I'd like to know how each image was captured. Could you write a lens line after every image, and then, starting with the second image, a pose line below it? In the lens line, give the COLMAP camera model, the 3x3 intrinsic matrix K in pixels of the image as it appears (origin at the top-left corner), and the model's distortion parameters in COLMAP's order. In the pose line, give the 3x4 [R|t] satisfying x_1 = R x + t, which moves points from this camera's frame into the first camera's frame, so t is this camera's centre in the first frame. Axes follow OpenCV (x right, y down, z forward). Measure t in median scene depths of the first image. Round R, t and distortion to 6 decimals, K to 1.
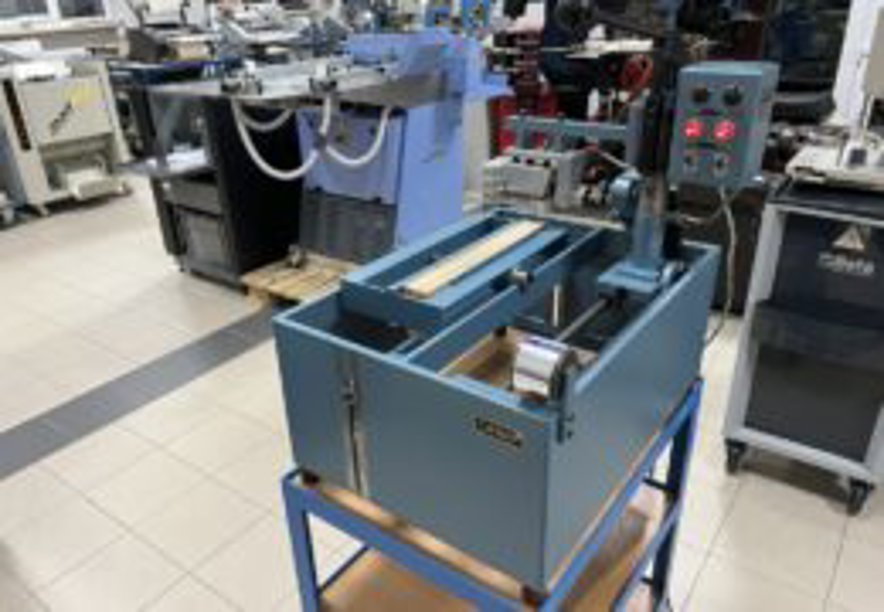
lens RADIAL K [[647.7, 0, 442.0], [0, 647.7, 306.0], [0, 0, 1]] dist [0.008140, 0.000317]
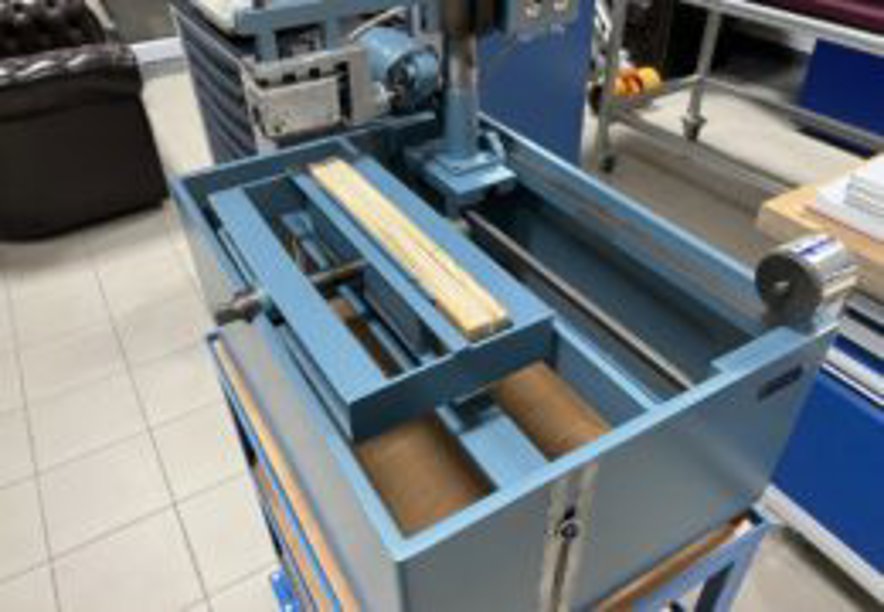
lens RADIAL K [[669.7, 0, 442.0], [0, 669.7, 306.0], [0, 0, 1]] dist [0.042919, -0.083418]
pose [[0.393986, -0.555418, 0.732315, -0.132193], [0.406518, 0.819894, 0.403134, -0.080103], [-0.824329, 0.138870, 0.548814, 0.183886]]
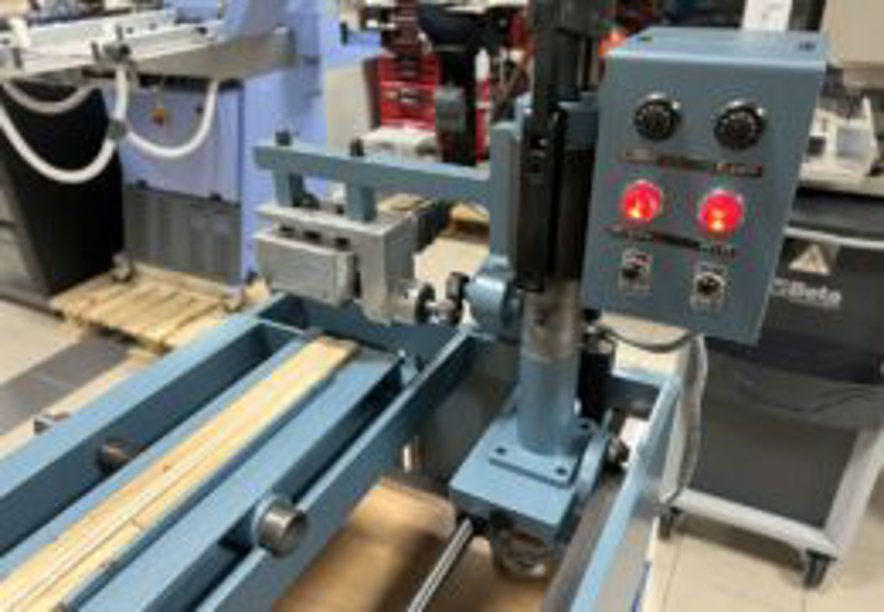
lens RADIAL K [[669.7, 0, 442.0], [0, 669.7, 306.0], [0, 0, 1]] dist [0.042919, -0.083418]
pose [[0.988250, -0.065211, 0.138239, 0.054166], [0.058528, 0.996937, 0.051872, -0.063731], [-0.141198, -0.043172, 0.989040, 0.160892]]
